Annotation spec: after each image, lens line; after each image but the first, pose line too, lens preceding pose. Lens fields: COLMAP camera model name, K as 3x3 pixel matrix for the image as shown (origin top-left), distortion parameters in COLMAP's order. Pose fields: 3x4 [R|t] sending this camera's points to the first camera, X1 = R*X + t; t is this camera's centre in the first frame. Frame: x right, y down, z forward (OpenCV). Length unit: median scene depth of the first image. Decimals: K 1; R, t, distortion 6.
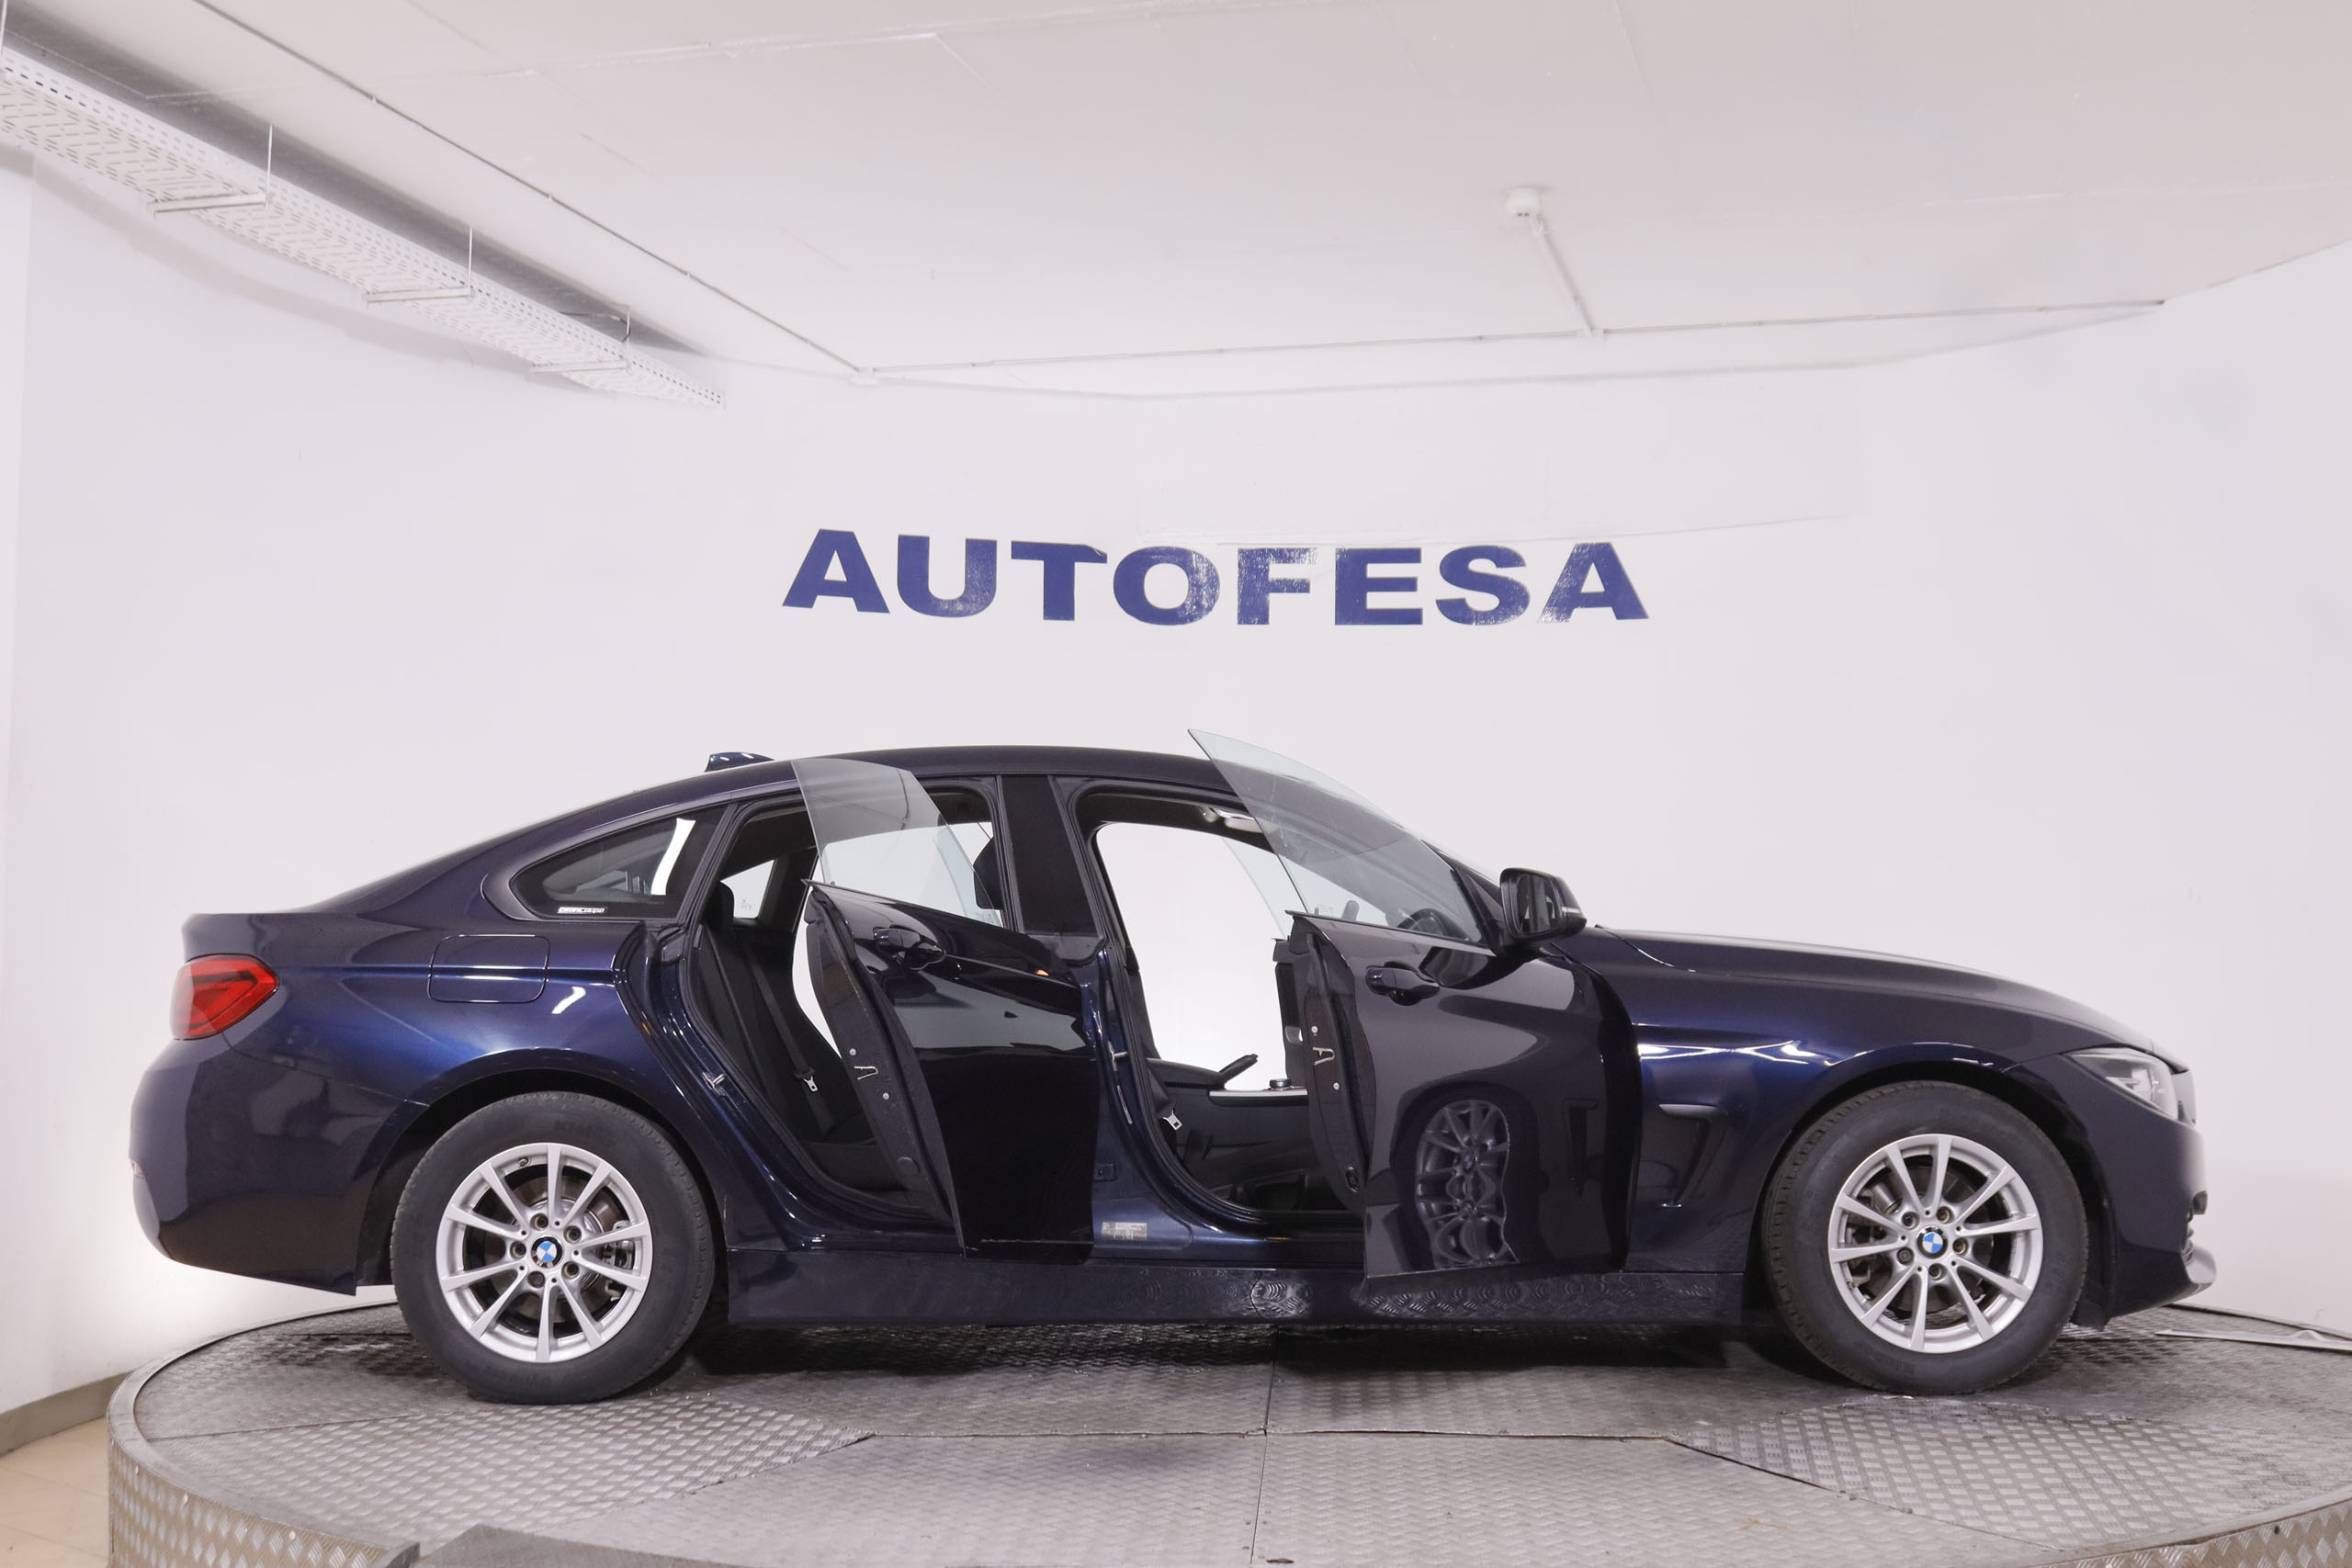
lens RADIAL K [[2724.5, 0, 1185.5], [0, 2724.5, 779.0], [0, 0, 1]] dist [-0.091473, 0.100903]
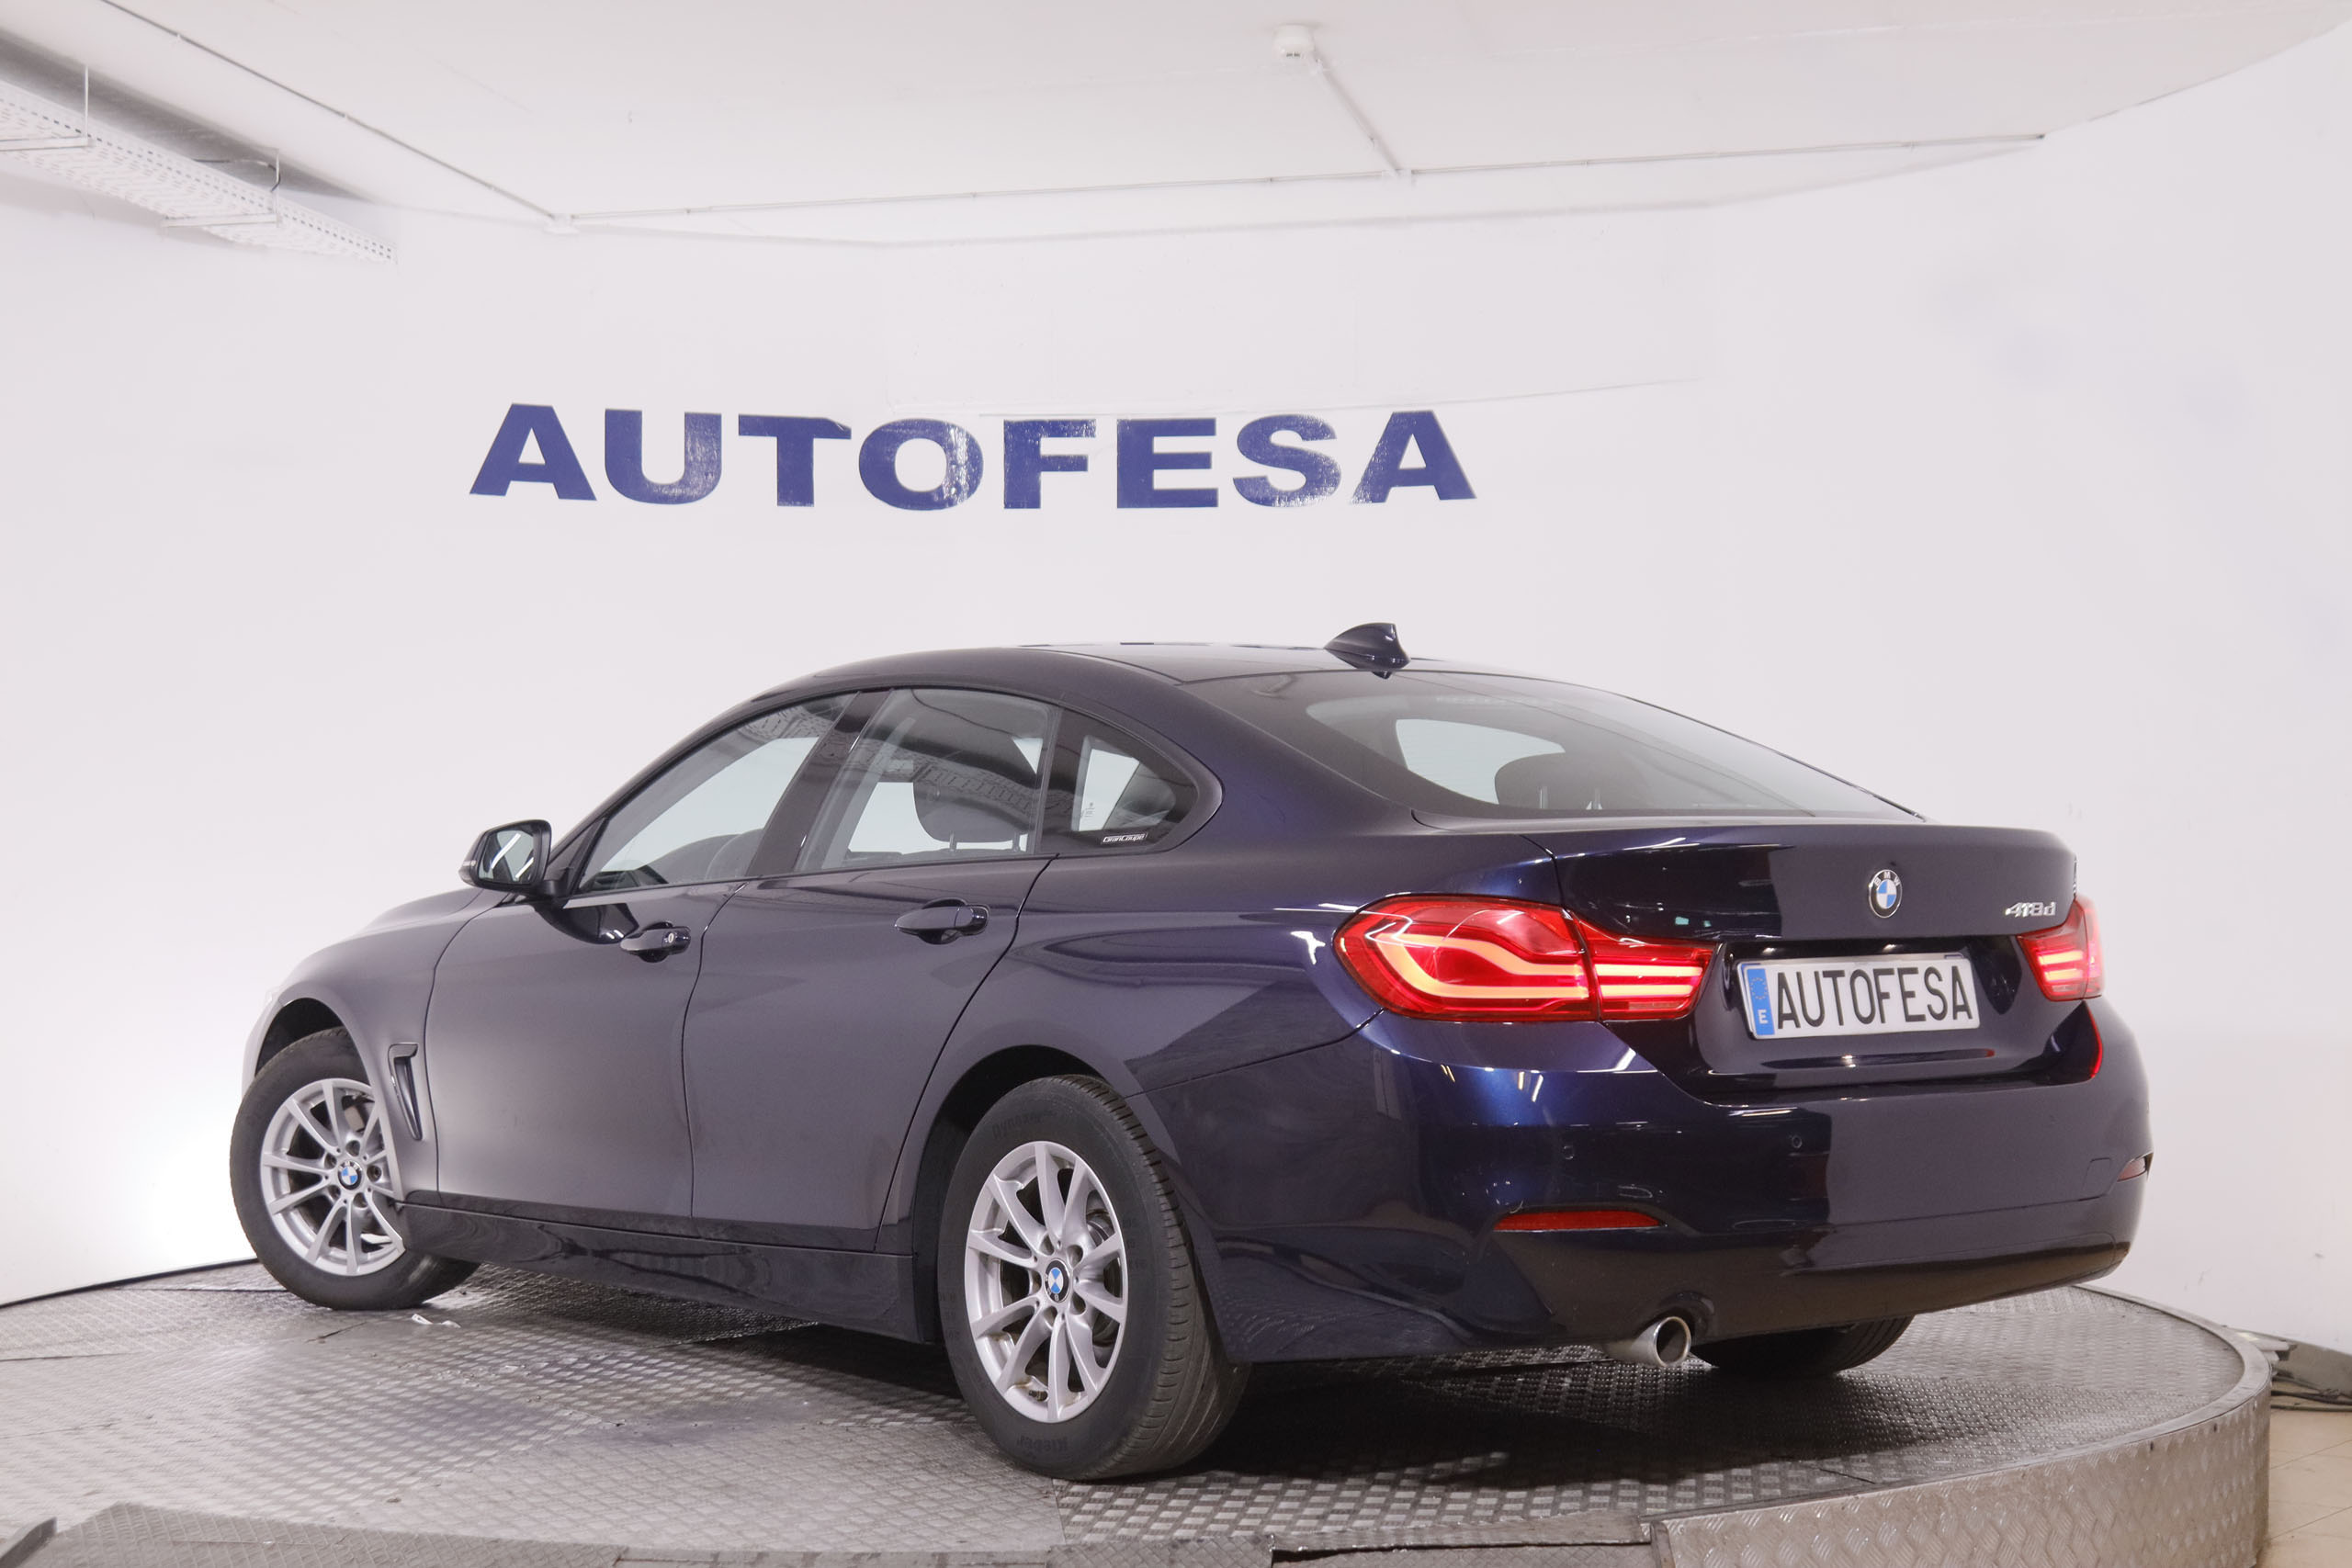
lens RADIAL K [[3426.1, 0, 1207.3], [0, 3426.1, 785.1], [0, 0, 1]] dist [-0.049444, 0.134279]
pose [[0.998585, -0.013006, 0.051573, 0.032758], [0.011165, 0.999296, 0.035828, -0.009271], [-0.052003, -0.035202, 0.998026, -0.111082]]
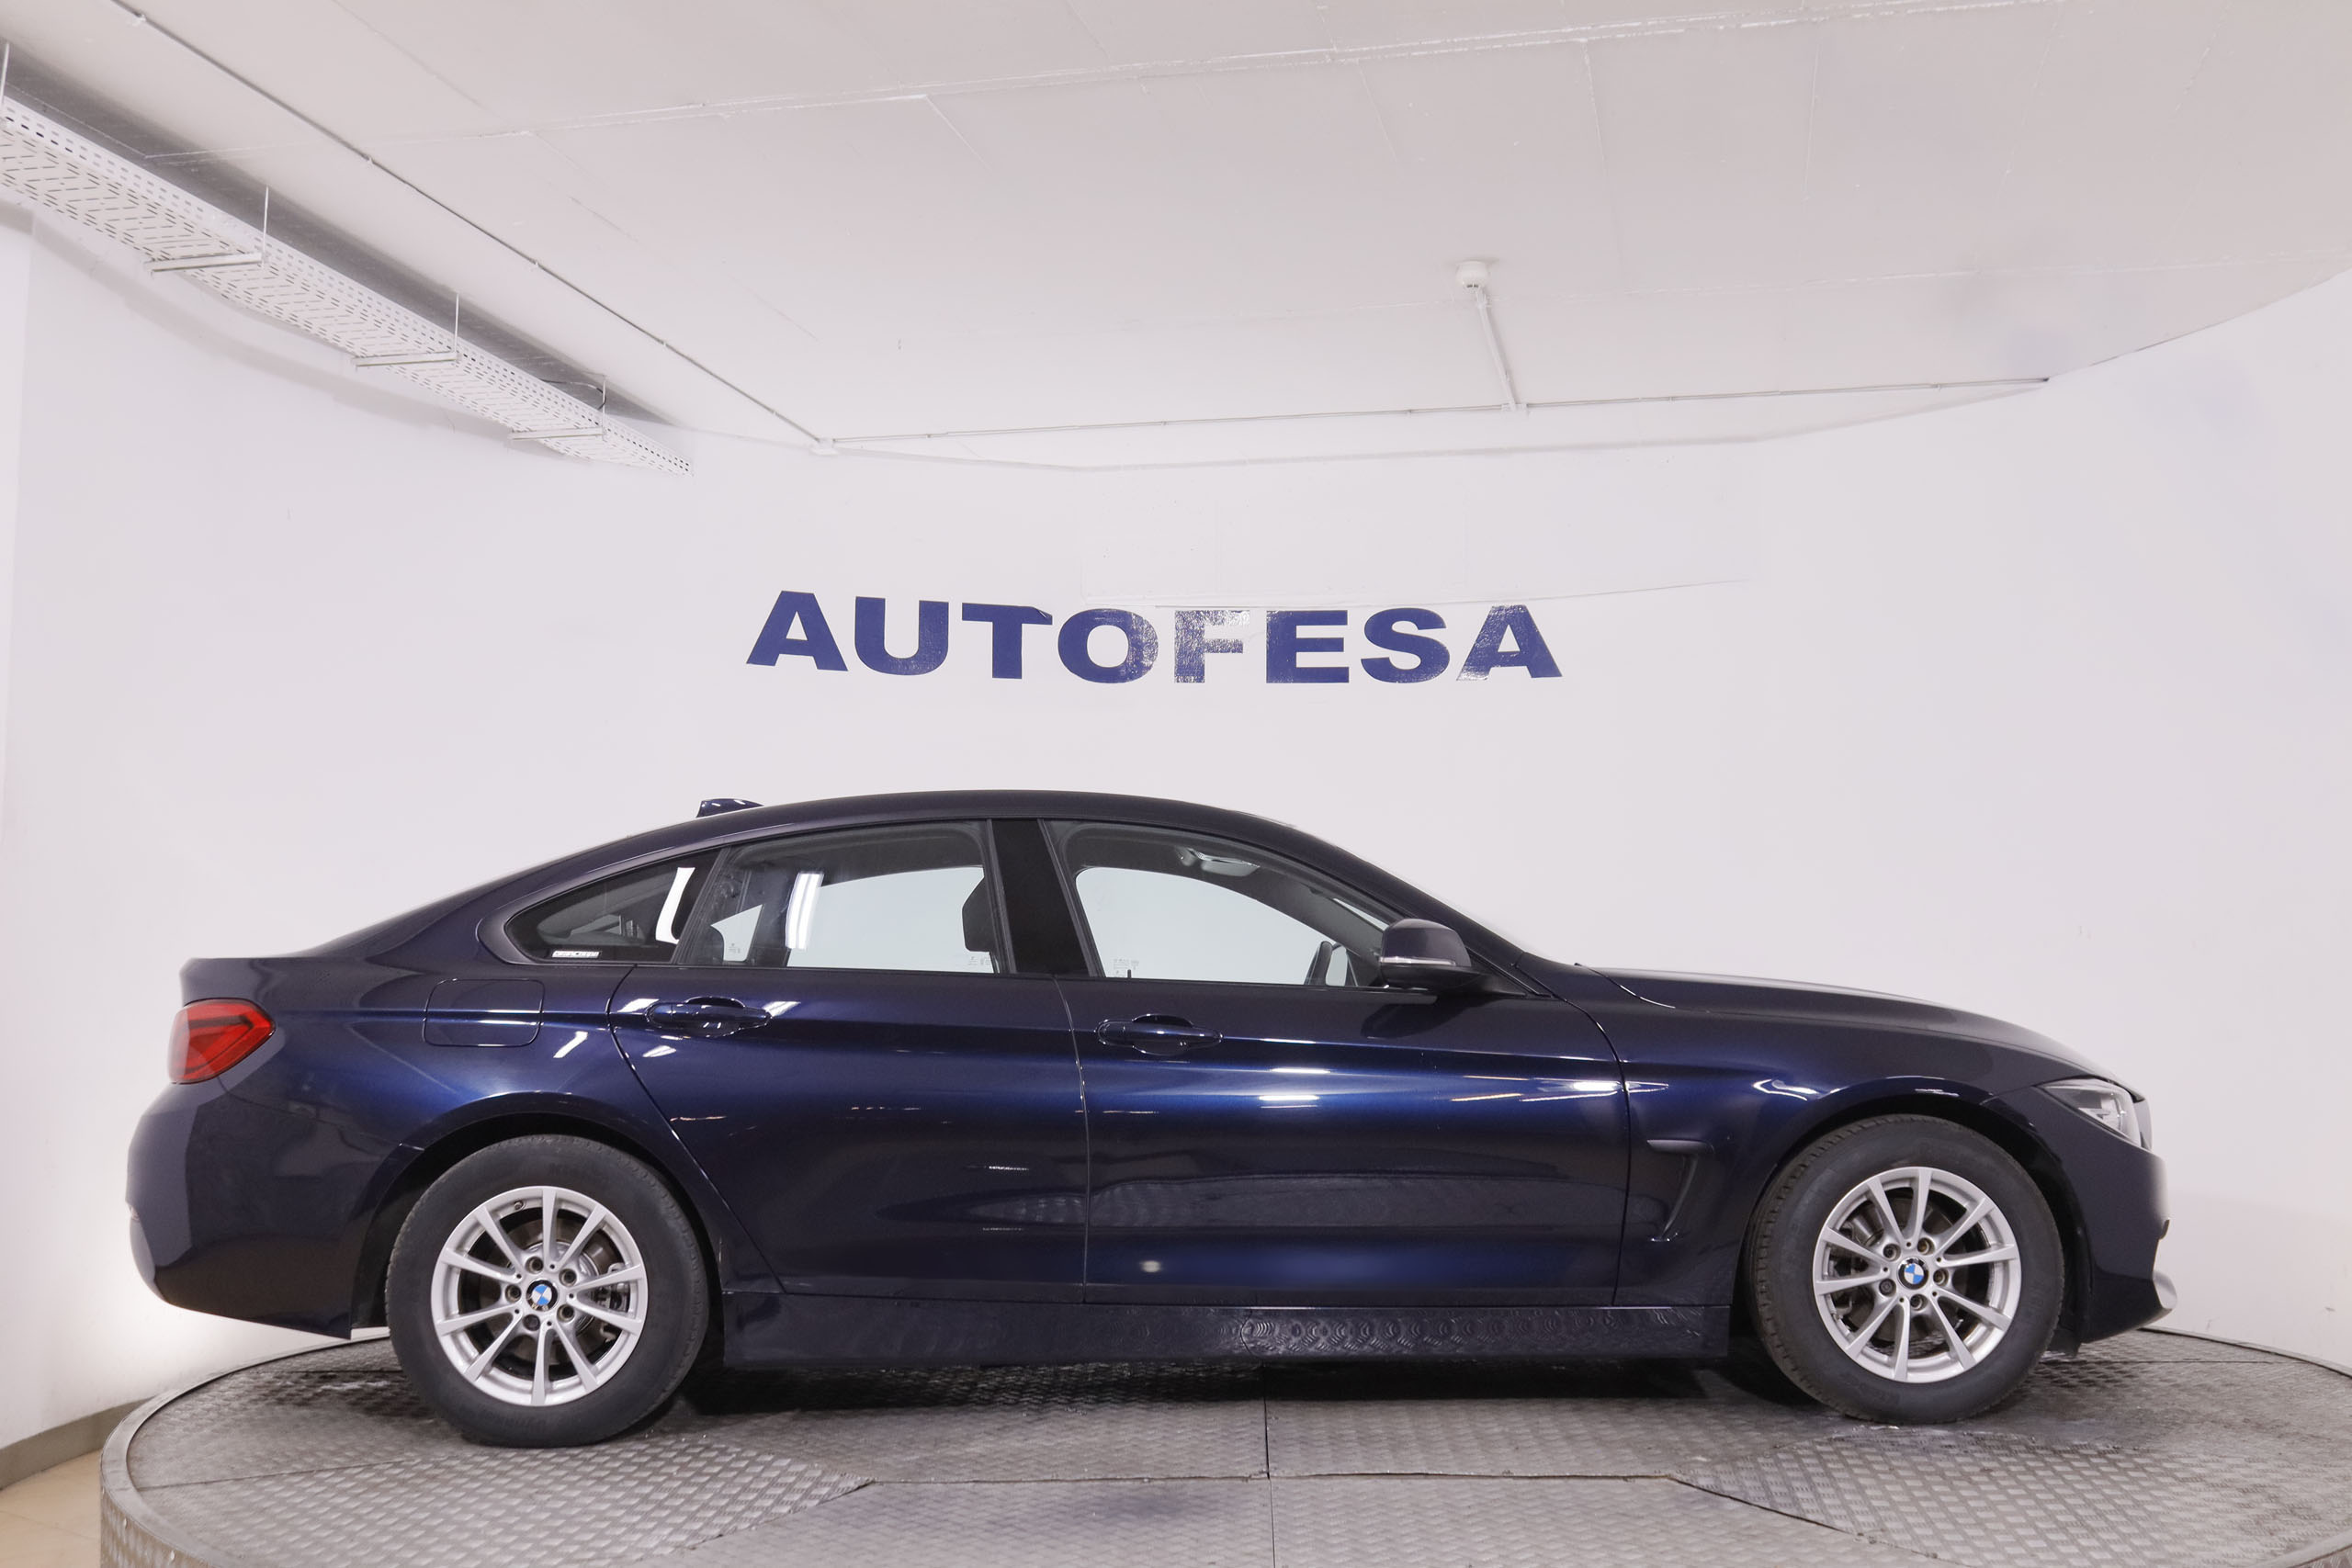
lens RADIAL K [[2423.8, 0, 1159.4], [0, 2423.8, 777.4], [0, 0, 1]] dist [-0.107420, 0.099389]
pose [[0.999173, -0.000965, 0.040646, -0.031644], [0.001930, 0.999717, -0.023699, 0.003353], [-0.040611, 0.023758, 0.998893, 0.072025]]
